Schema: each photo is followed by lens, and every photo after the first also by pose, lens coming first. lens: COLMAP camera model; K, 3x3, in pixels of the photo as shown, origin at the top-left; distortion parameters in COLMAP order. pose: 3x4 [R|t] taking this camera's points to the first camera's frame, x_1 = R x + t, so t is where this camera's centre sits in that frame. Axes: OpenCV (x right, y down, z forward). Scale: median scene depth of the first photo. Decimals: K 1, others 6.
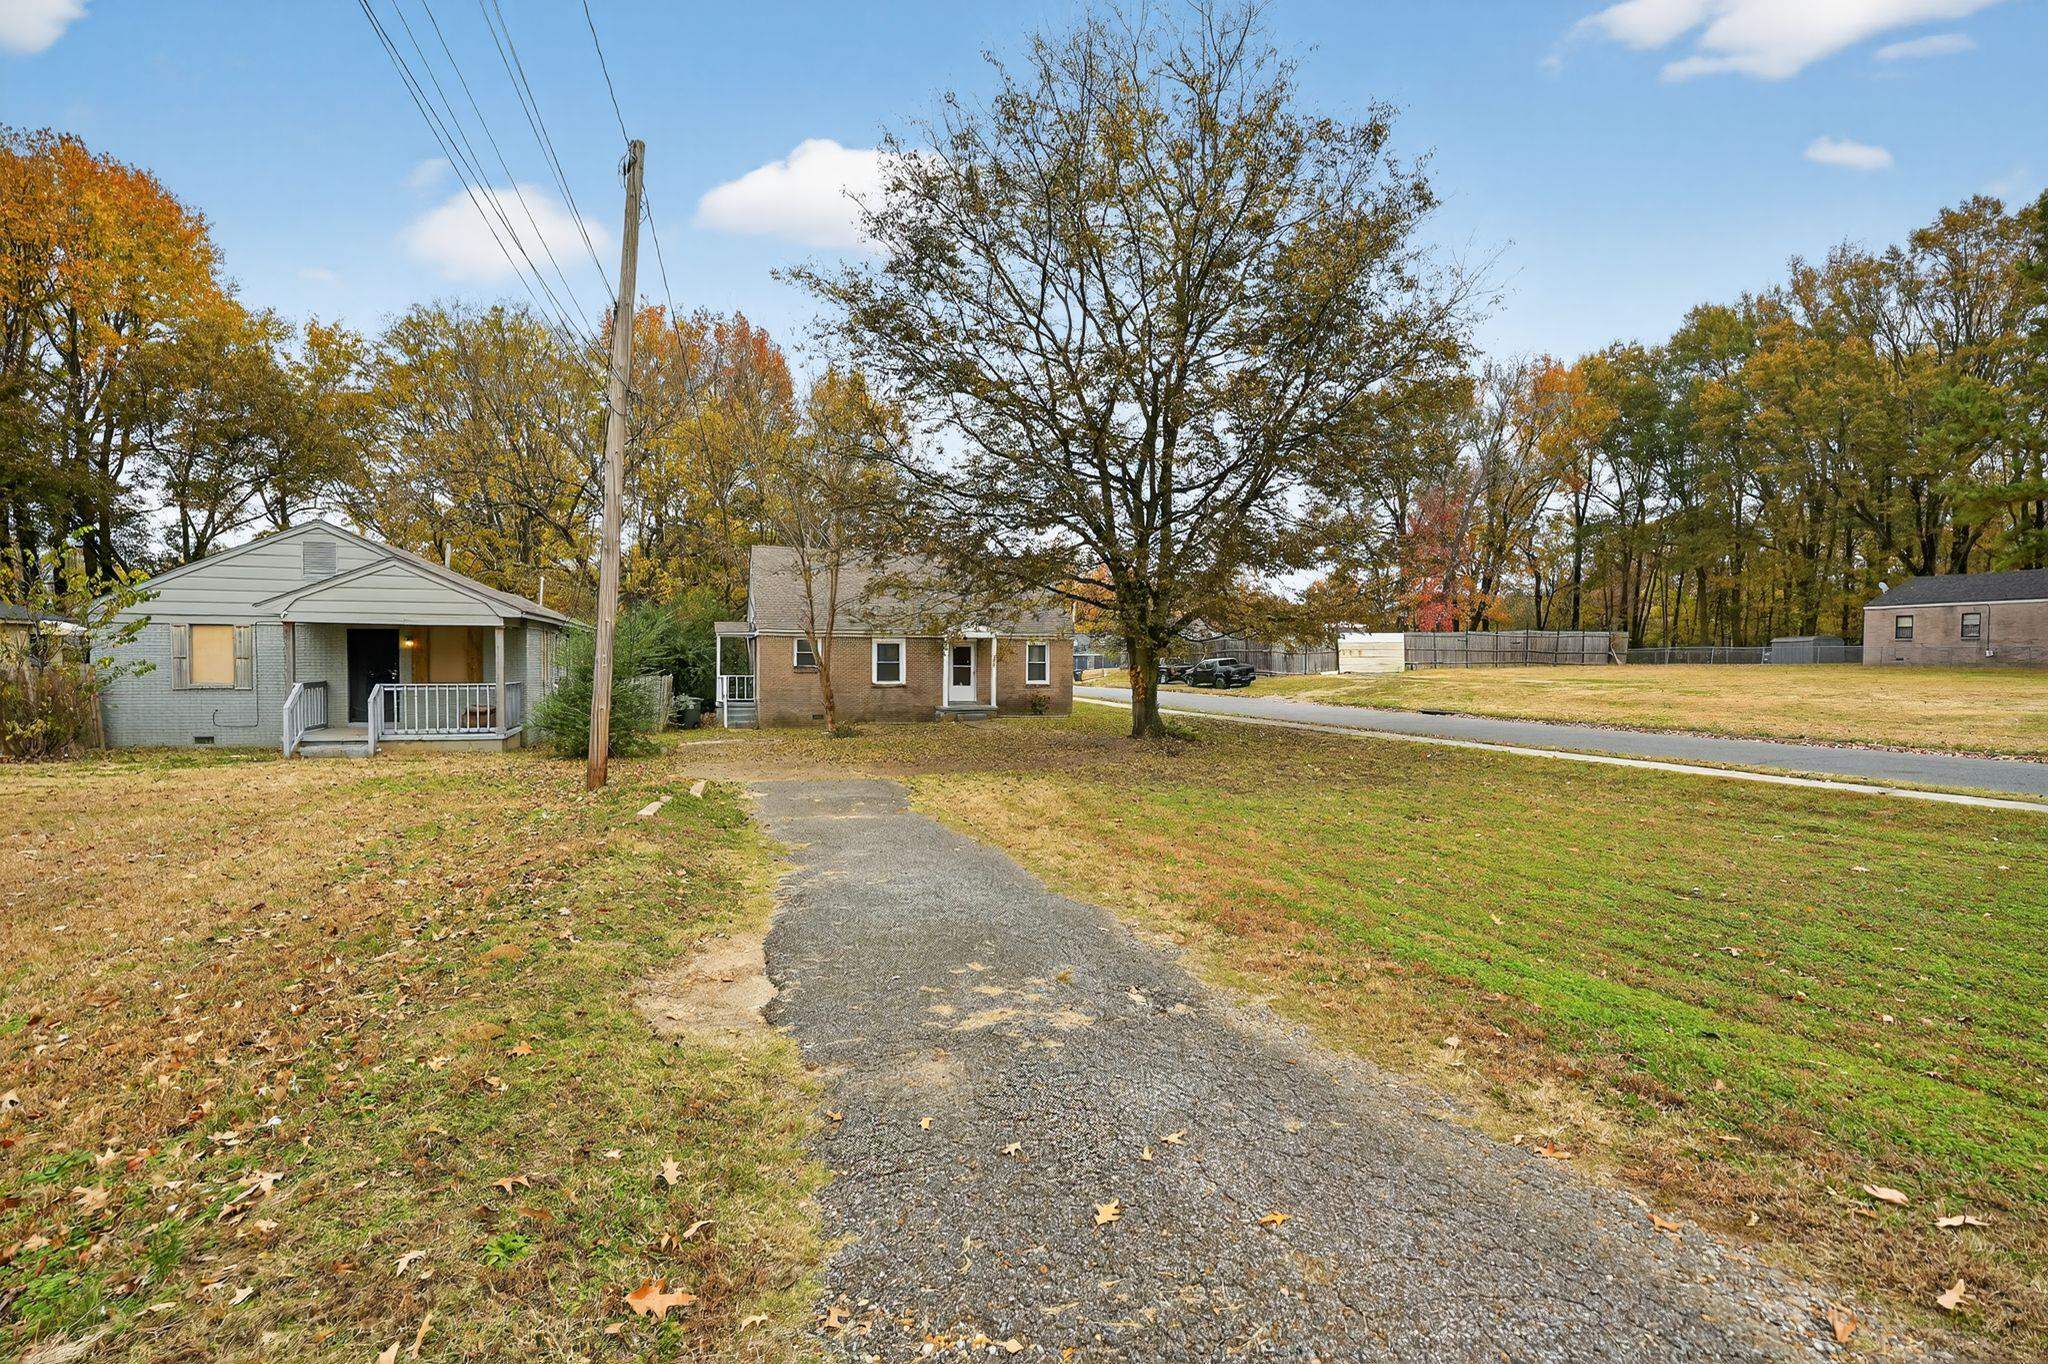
lens RADIAL K [[923.6, 0, 1017.5], [0, 923.6, 664.6], [0, 0, 1]] dist [-0.016372, 0.000166]
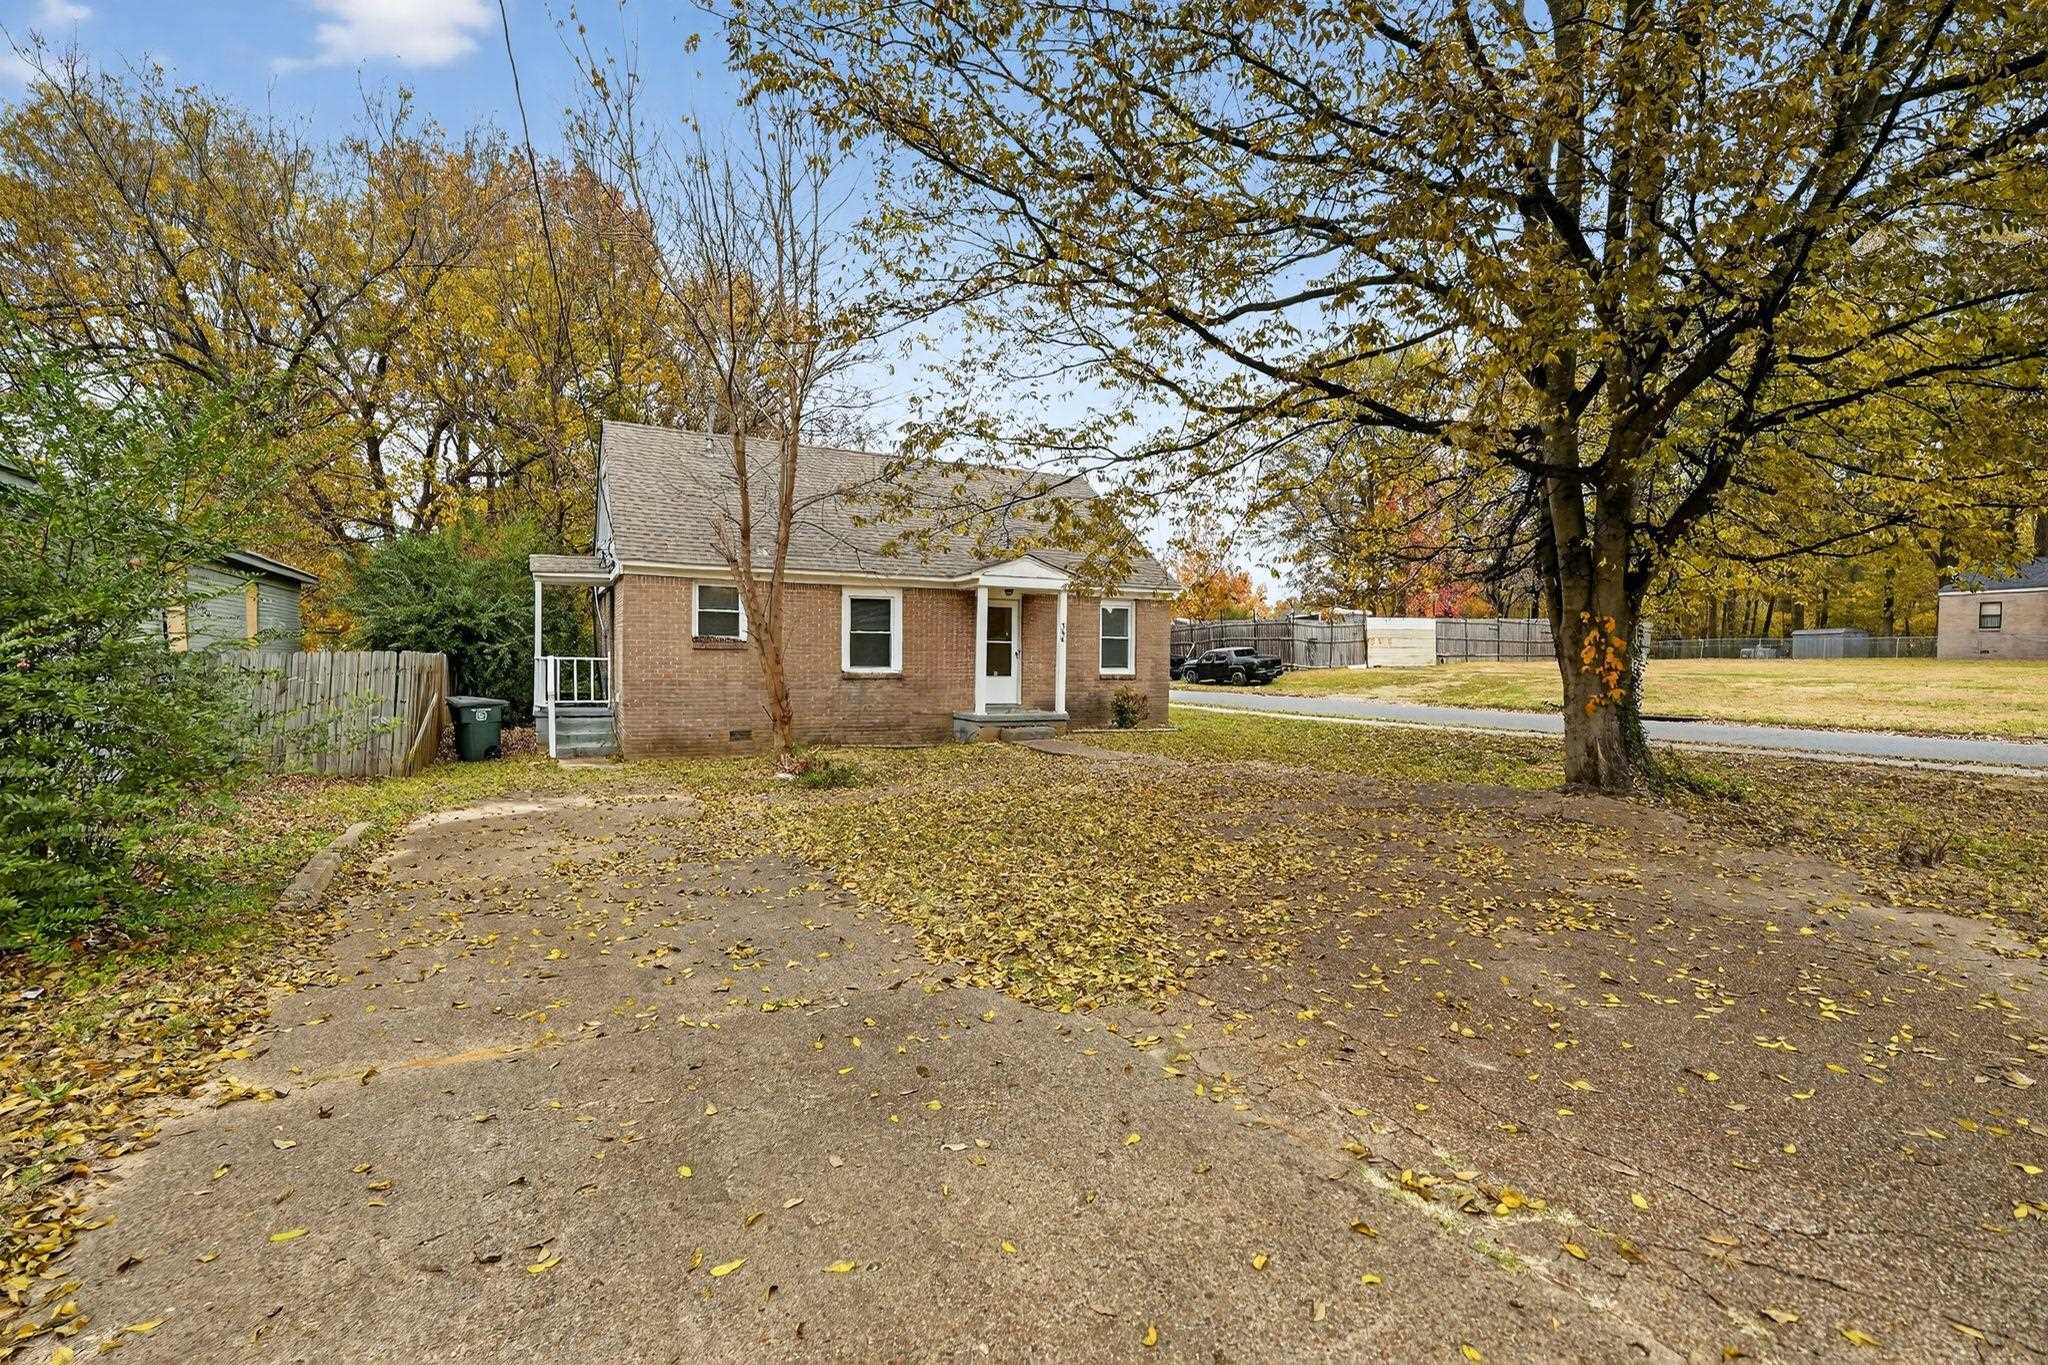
lens RADIAL K [[923.6, 0, 1017.5], [0, 923.6, 665.1], [0, 0, 1]] dist [-0.016372, 0.000166]
pose [[0.988741, 0.003032, 0.149608, -0.133053], [-0.002952, 0.999995, -0.000757, 0.016313], [-0.149610, 0.000307, 0.988745, 0.443496]]
